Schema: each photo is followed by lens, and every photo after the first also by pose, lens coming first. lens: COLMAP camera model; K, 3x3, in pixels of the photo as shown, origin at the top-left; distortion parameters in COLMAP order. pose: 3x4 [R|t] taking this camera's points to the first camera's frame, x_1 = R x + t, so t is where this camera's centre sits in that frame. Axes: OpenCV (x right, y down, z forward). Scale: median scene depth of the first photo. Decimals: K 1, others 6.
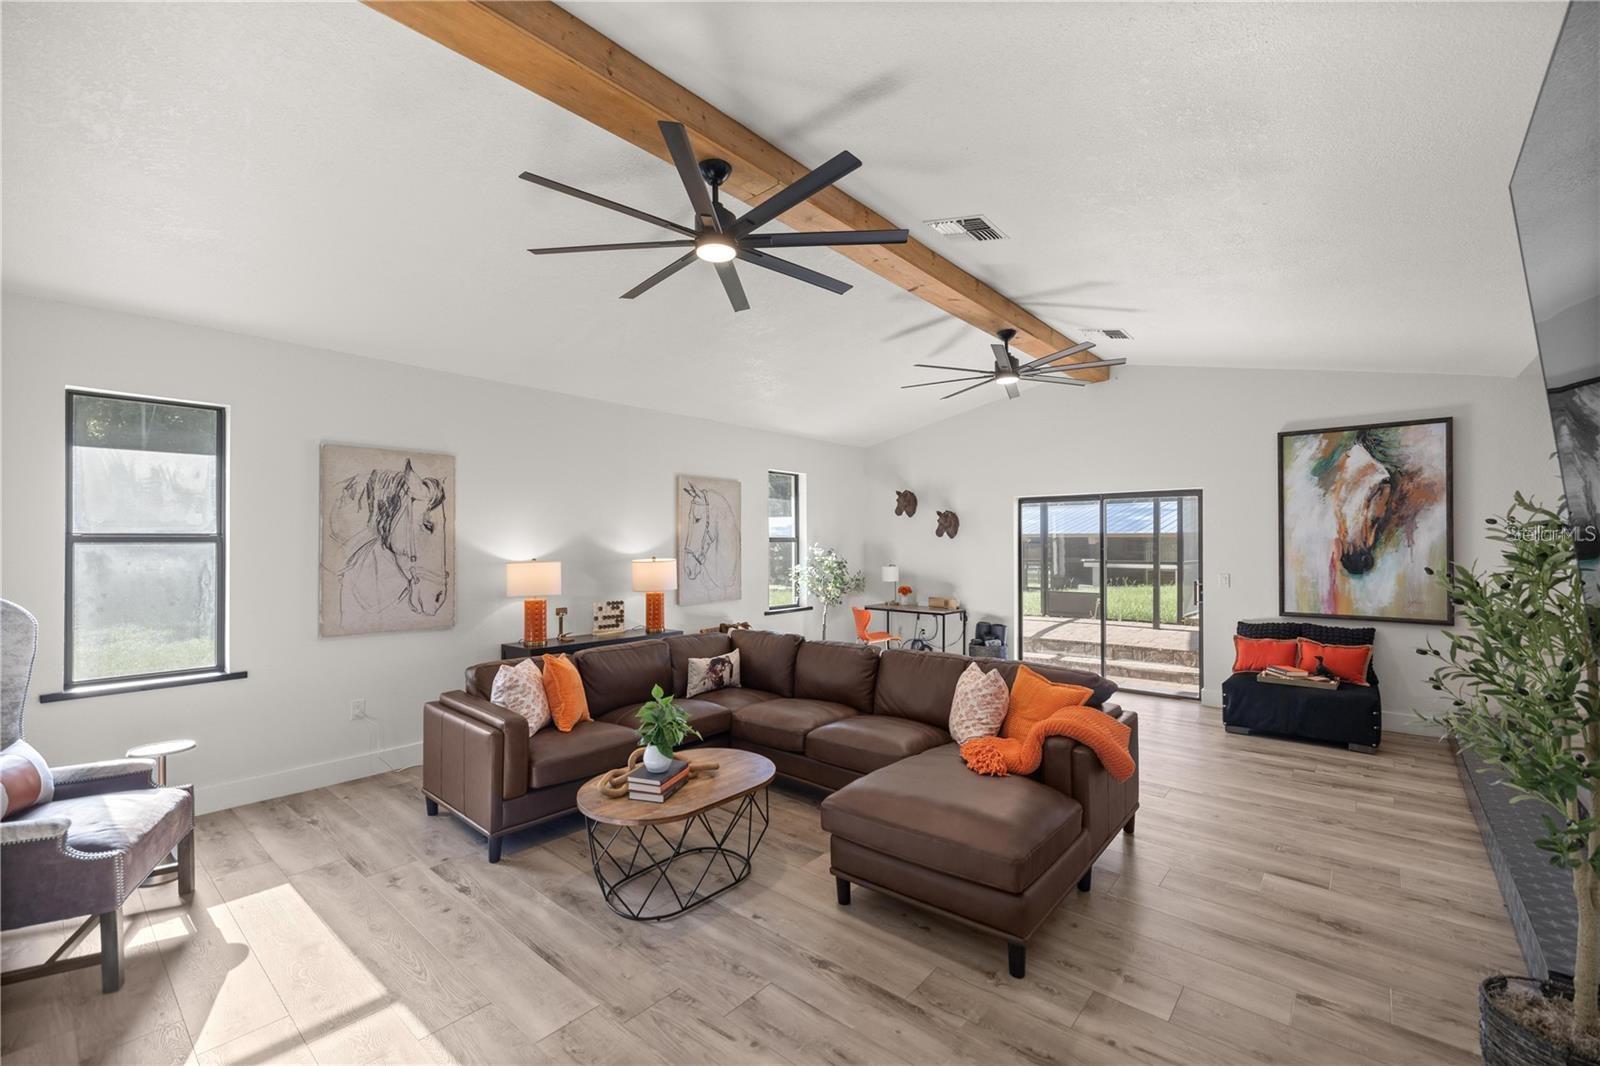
lens RADIAL K [[671.9, 0, 793.7], [0, 671.9, 535.1], [0, 0, 1]] dist [0.001475, -0.000064]
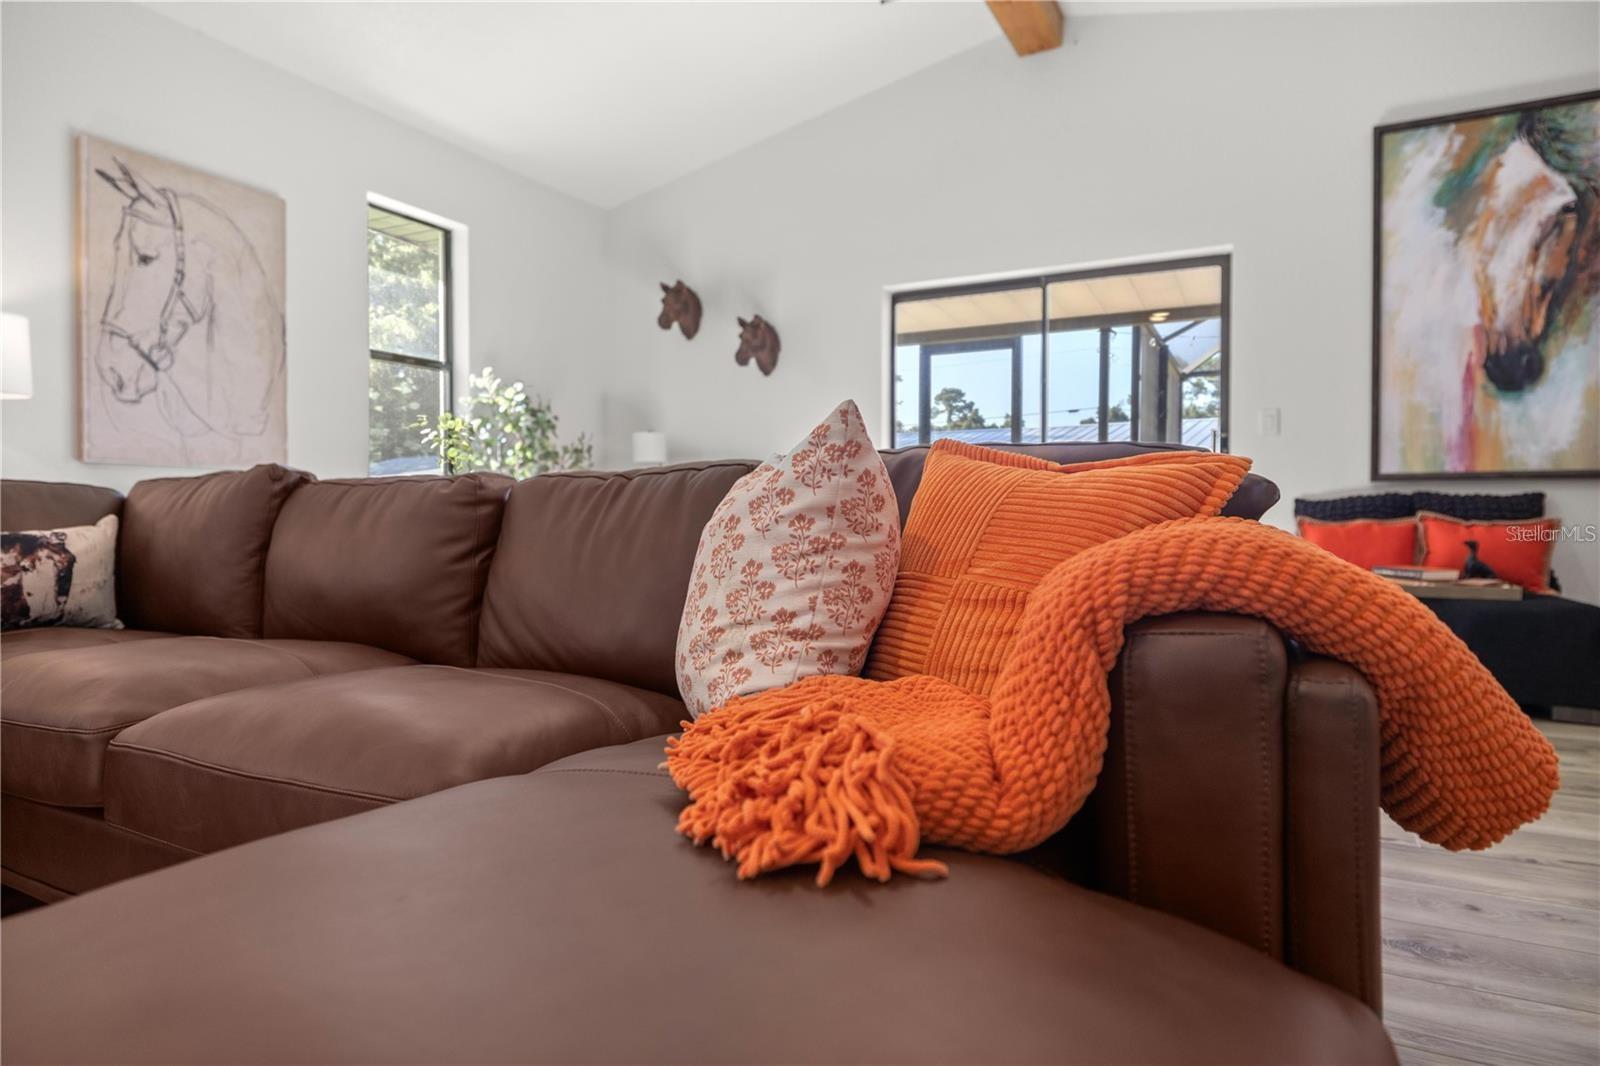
lens RADIAL K [[940.1, 0, 790.7], [0, 940.1, 520.2], [0, 0, 1]] dist [-0.008888, 0.001279]
pose [[0.973347, -0.002057, 0.229327, 0.127534], [-0.003121, 0.999748, 0.022213, 0.145503], [-0.229315, -0.022337, 0.973096, 0.425446]]
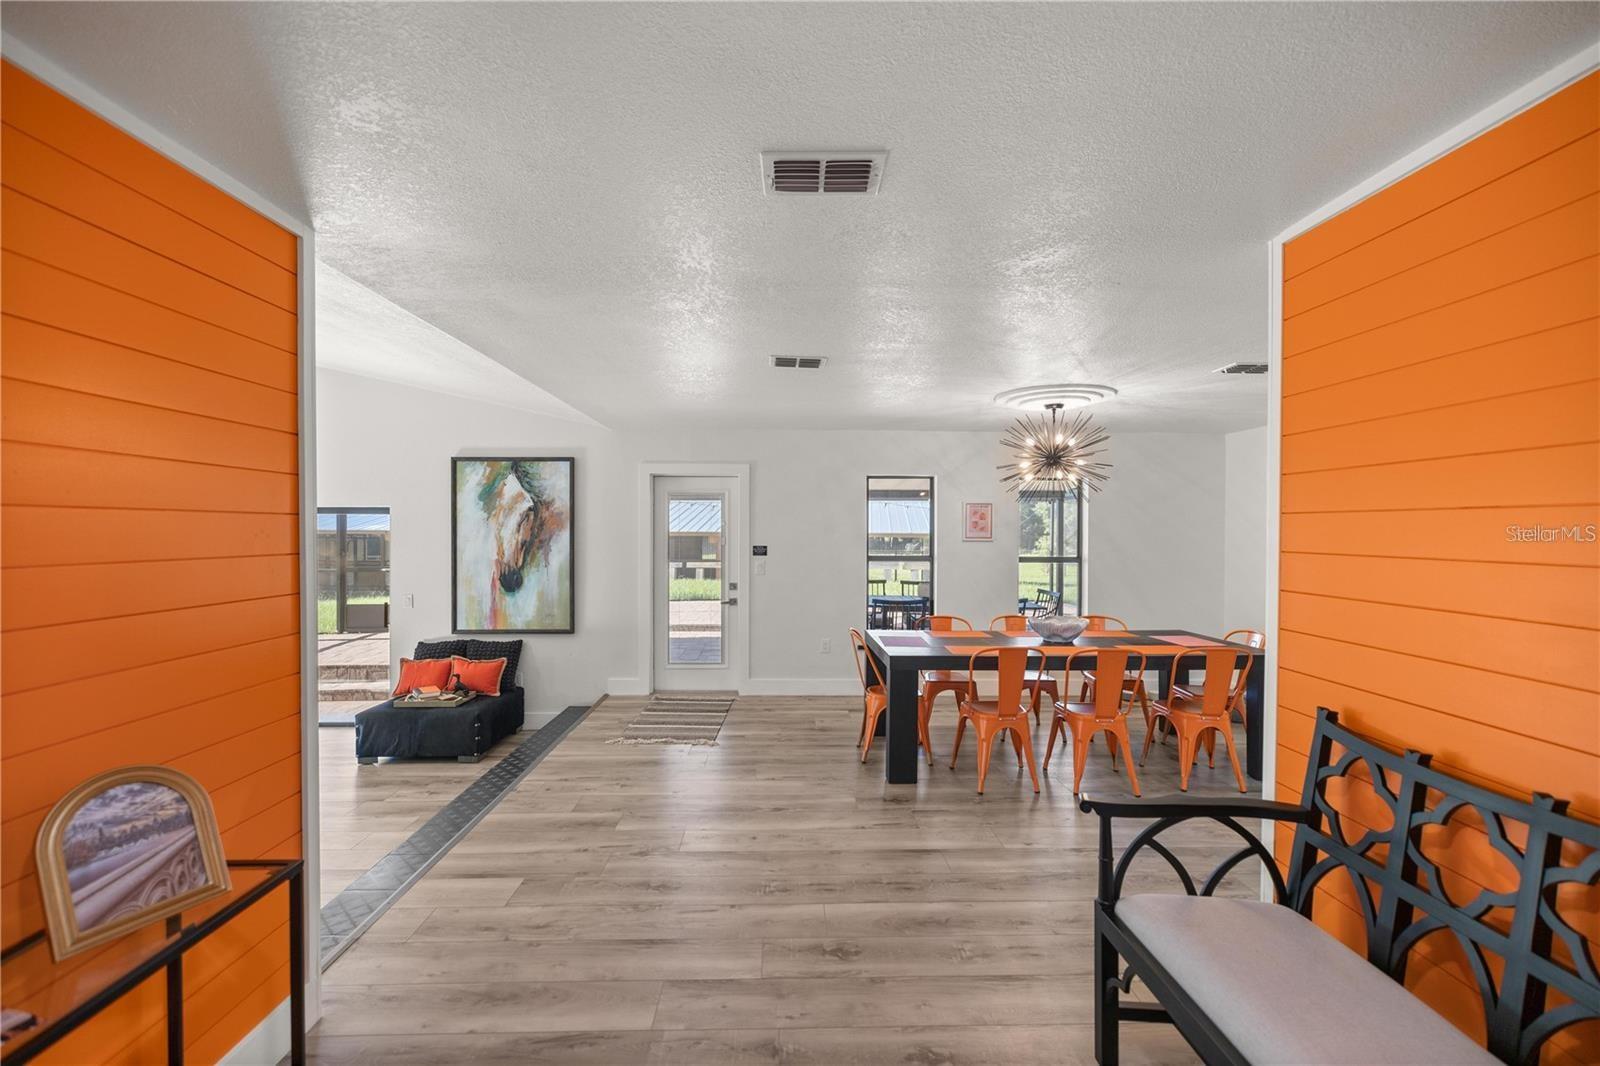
lens RADIAL K [[671.9, 0, 795.3], [0, 671.9, 532.0], [0, 0, 1]] dist [0.001475, -0.000064]
pose [[0.737254, 0.004868, 0.675598, 0.442655], [-0.010500, 0.999936, 0.004254, -0.050229], [-0.675534, -0.010230, 0.737258, -0.127265]]
